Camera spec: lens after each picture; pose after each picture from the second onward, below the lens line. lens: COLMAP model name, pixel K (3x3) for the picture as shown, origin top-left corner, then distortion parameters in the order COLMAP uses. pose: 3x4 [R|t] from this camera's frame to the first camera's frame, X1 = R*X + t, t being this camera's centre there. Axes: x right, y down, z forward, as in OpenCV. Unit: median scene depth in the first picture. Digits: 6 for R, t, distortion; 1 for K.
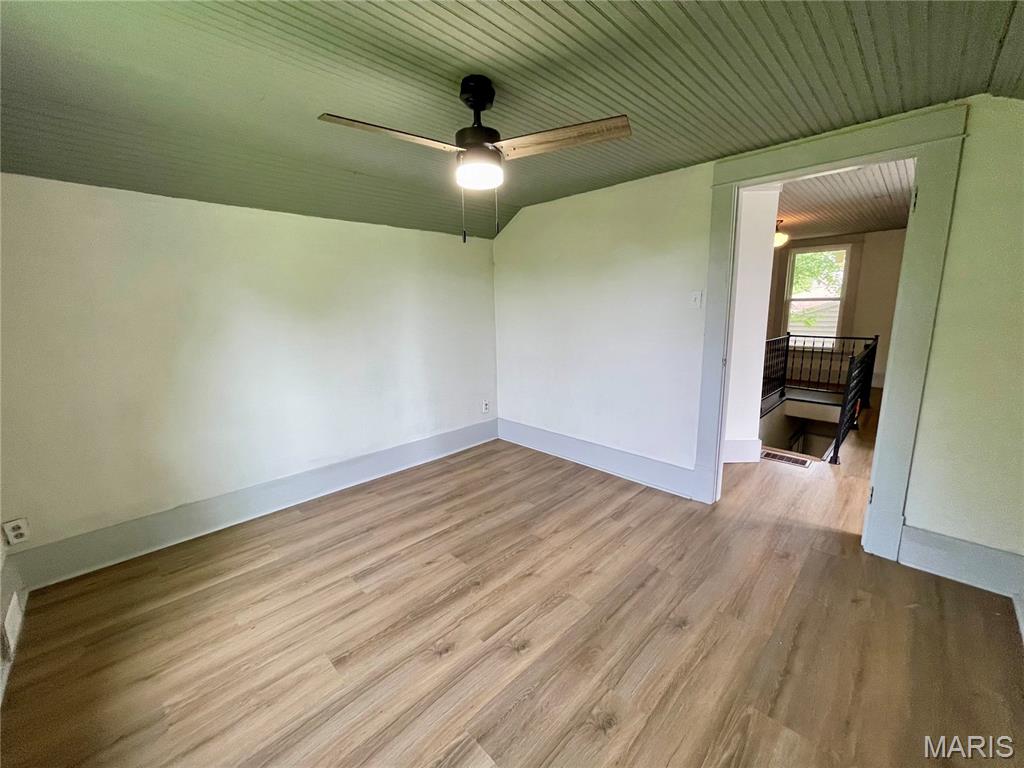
lens RADIAL K [[411.7, 0, 512.4], [0, 411.7, 381.1], [0, 0, 1]] dist [-0.000057, 0.000785]
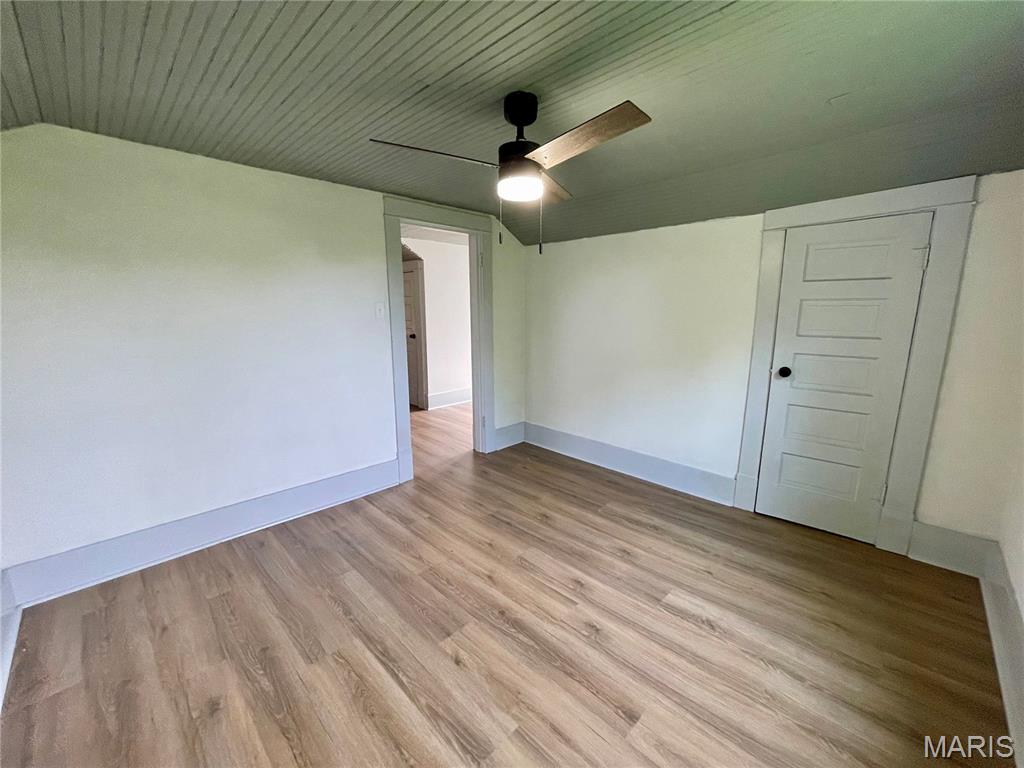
lens RADIAL K [[411.7, 0, 511.3], [0, 411.7, 385.1], [0, 0, 1]] dist [-0.000057, 0.000785]
pose [[-0.000904, -0.166312, 0.986073, -0.825114], [0.187594, 0.968539, 0.163527, -0.138255], [-0.982246, 0.185130, 0.030323, 0.771226]]
